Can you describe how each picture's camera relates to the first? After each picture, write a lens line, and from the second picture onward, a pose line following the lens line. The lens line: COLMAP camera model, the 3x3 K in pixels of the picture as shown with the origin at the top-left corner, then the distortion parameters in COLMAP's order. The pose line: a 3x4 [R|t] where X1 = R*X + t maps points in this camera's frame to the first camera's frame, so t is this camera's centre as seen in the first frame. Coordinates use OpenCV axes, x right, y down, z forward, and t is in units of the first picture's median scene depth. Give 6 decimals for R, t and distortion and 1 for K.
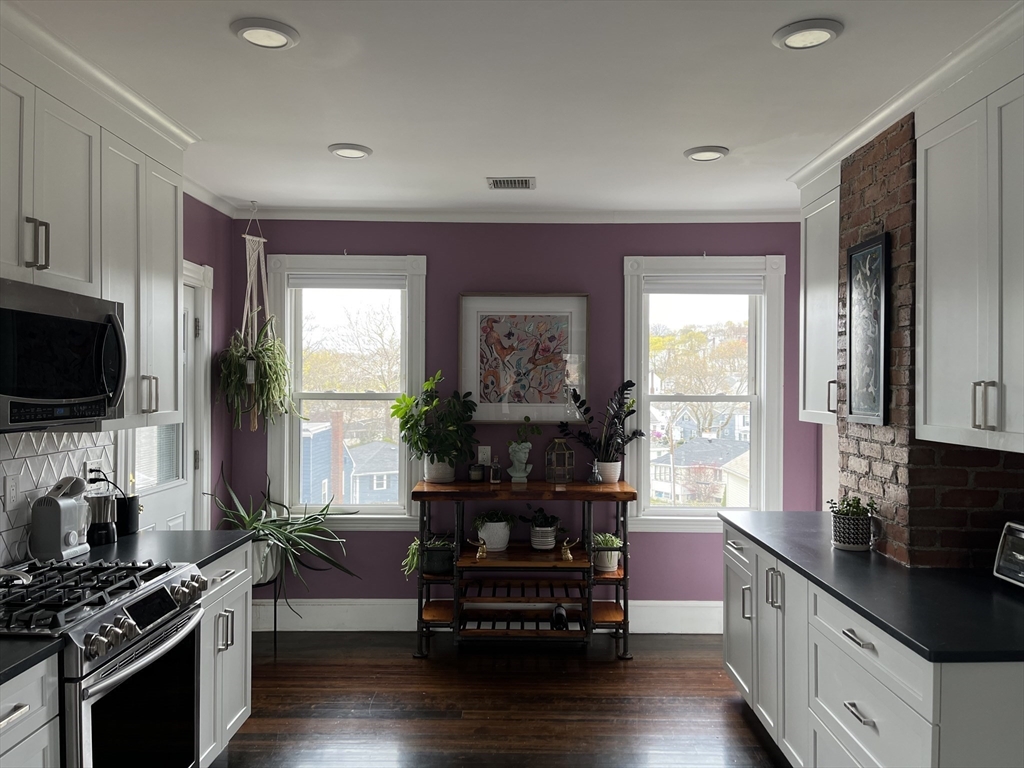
lens RADIAL K [[768.1, 0, 512.0], [0, 768.1, 384.0], [0, 0, 1]] dist [0.070151, -0.091315]
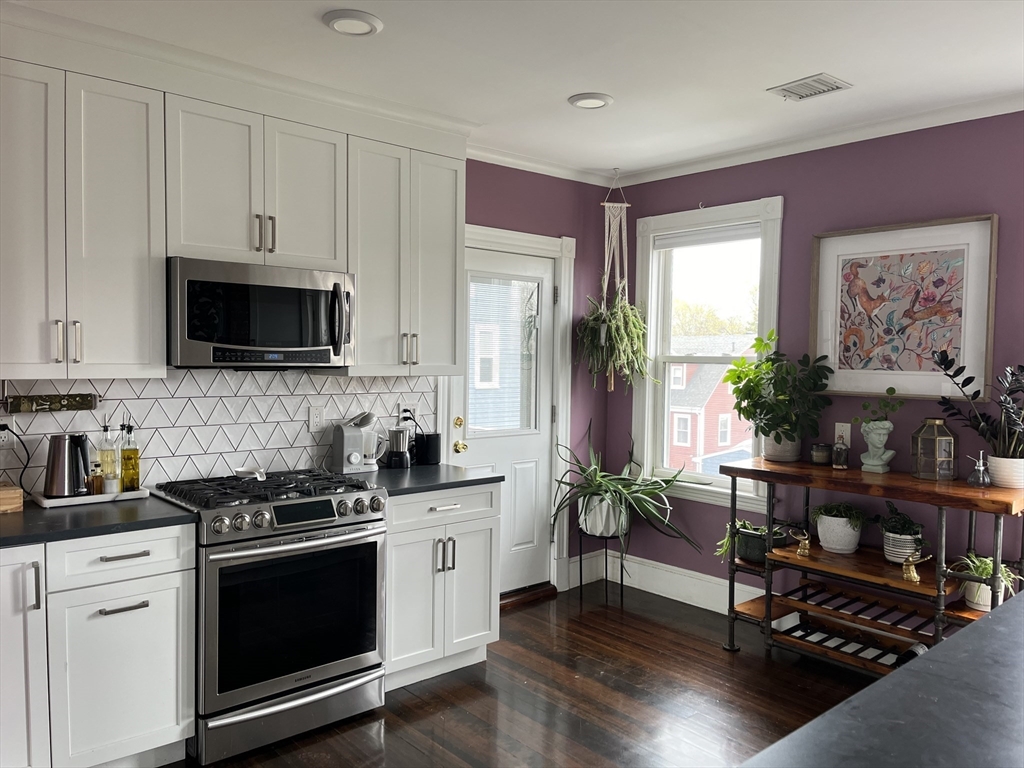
lens RADIAL K [[768.1, 0, 512.0], [0, 768.1, 384.0], [0, 0, 1]] dist [0.070151, -0.091315]
pose [[0.666406, 0.032622, -0.744875, 0.348825], [-0.010014, 0.999344, 0.034808, 0.016004], [0.745522, -0.015737, 0.666296, 0.208007]]
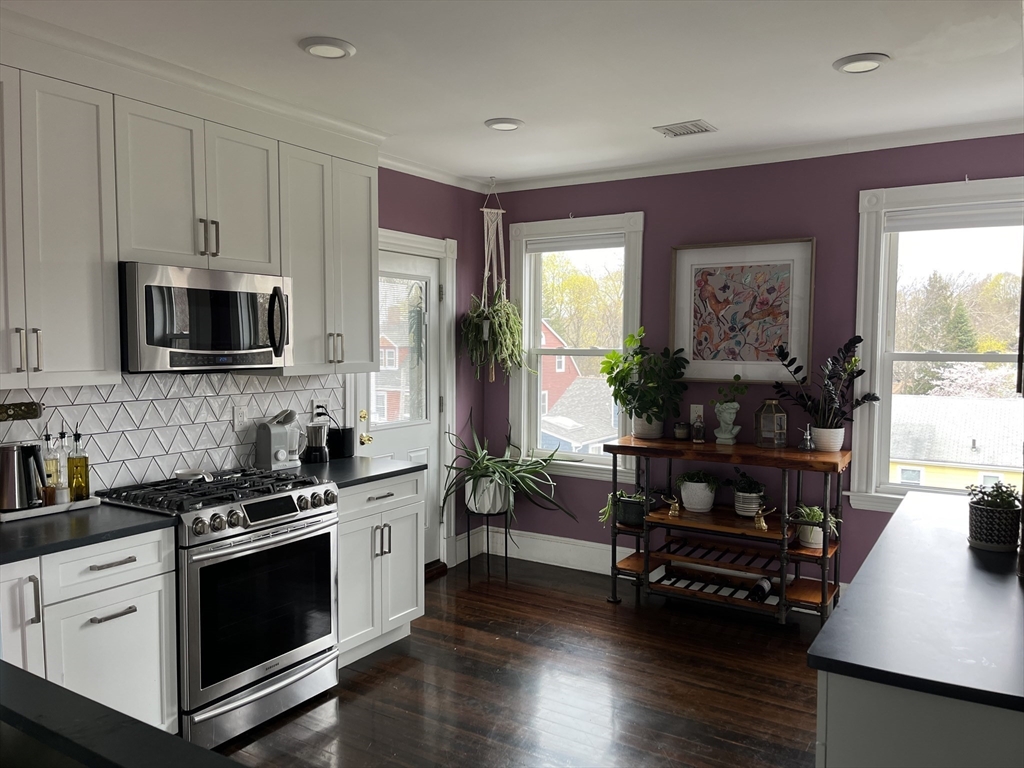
lens RADIAL K [[768.1, 0, 512.0], [0, 768.1, 384.0], [0, 0, 1]] dist [0.070151, -0.091315]
pose [[0.848466, 0.029543, -0.528424, 0.289935], [-0.000092, 0.998449, 0.055673, 0.000978], [0.529249, -0.047188, 0.847153, 0.054306]]
